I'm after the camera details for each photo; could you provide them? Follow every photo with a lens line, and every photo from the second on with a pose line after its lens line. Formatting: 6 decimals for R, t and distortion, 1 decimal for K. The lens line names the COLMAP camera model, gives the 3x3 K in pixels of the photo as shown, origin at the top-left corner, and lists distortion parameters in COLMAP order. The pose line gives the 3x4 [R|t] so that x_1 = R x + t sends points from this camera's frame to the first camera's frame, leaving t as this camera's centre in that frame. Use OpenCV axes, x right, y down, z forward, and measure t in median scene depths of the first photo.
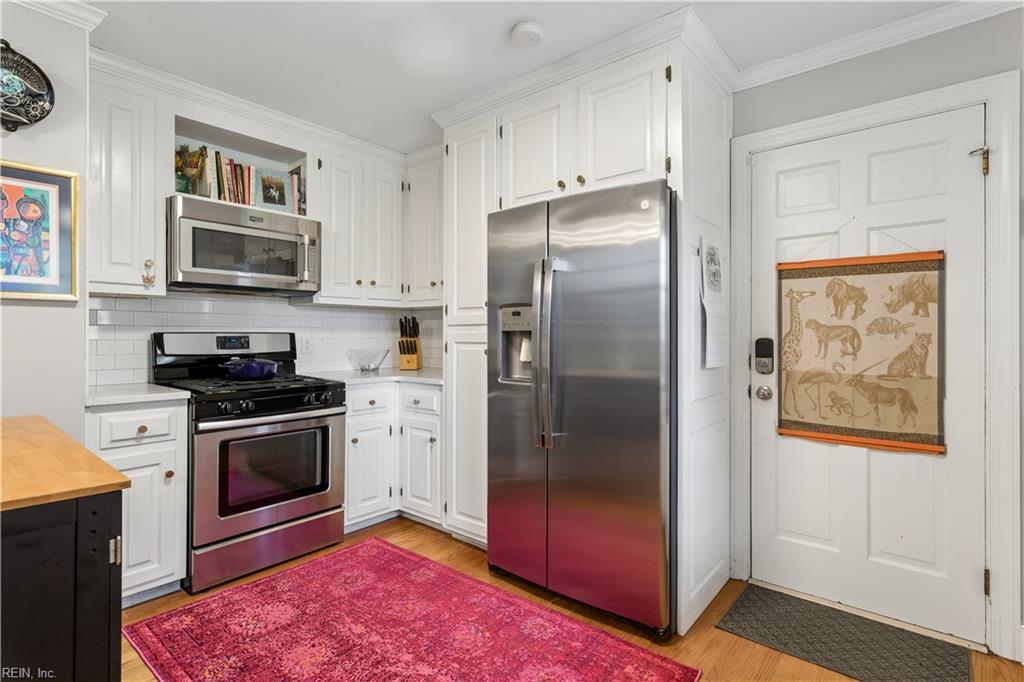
lens RADIAL K [[505.4, 0, 513.2], [0, 505.4, 334.5], [0, 0, 1]] dist [0.004118, 0.000204]
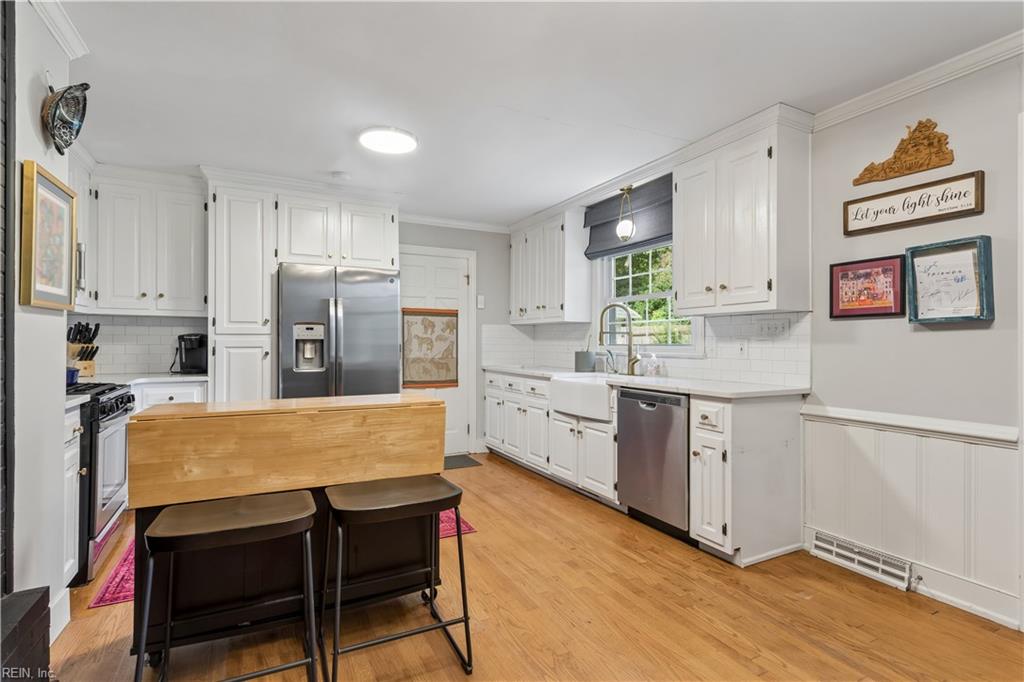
lens RADIAL K [[493.5, 0, 510.4], [0, 493.5, 339.2], [0, 0, 1]] dist [0.000297, 0.000058]
pose [[0.386298, 0.003008, 0.922369, -1.249698], [-0.003495, 0.999992, -0.001798, -0.006378], [-0.922367, -0.002529, 0.386306, -0.227910]]
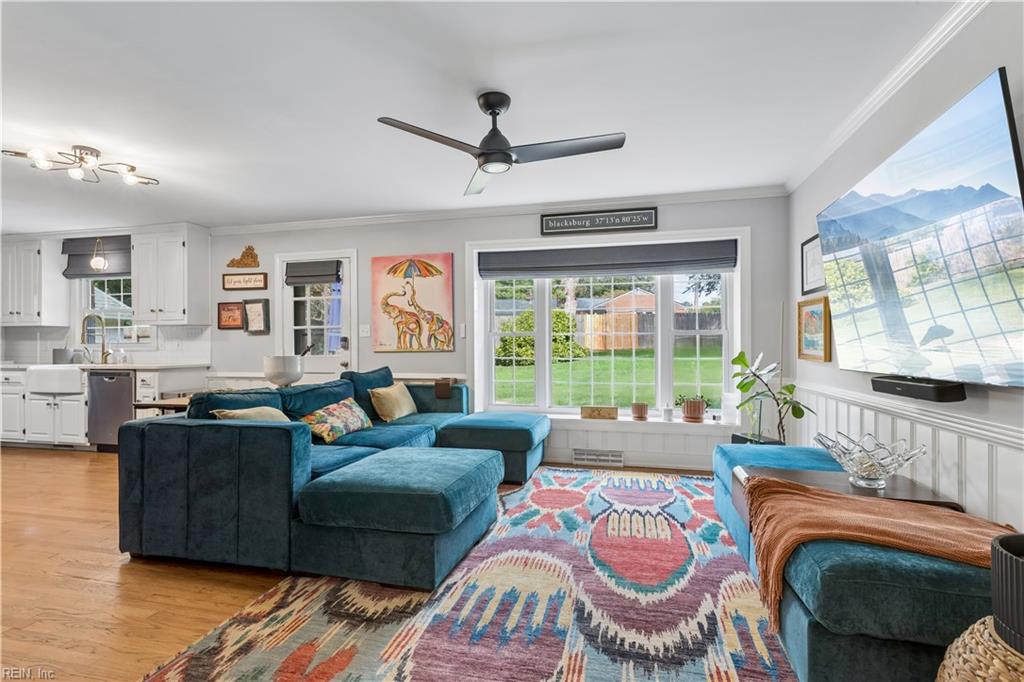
lens RADIAL K [[501.2, 0, 515.1], [0, 501.2, 343.1], [0, 0, 1]] dist [0.003876, 0.000536]
pose [[-0.447375, 0.000426, 0.894346, -2.720531], [-0.000169, 1.000000, -0.000561, 0.008843], [-0.894347, -0.000402, -0.447375, -0.676790]]
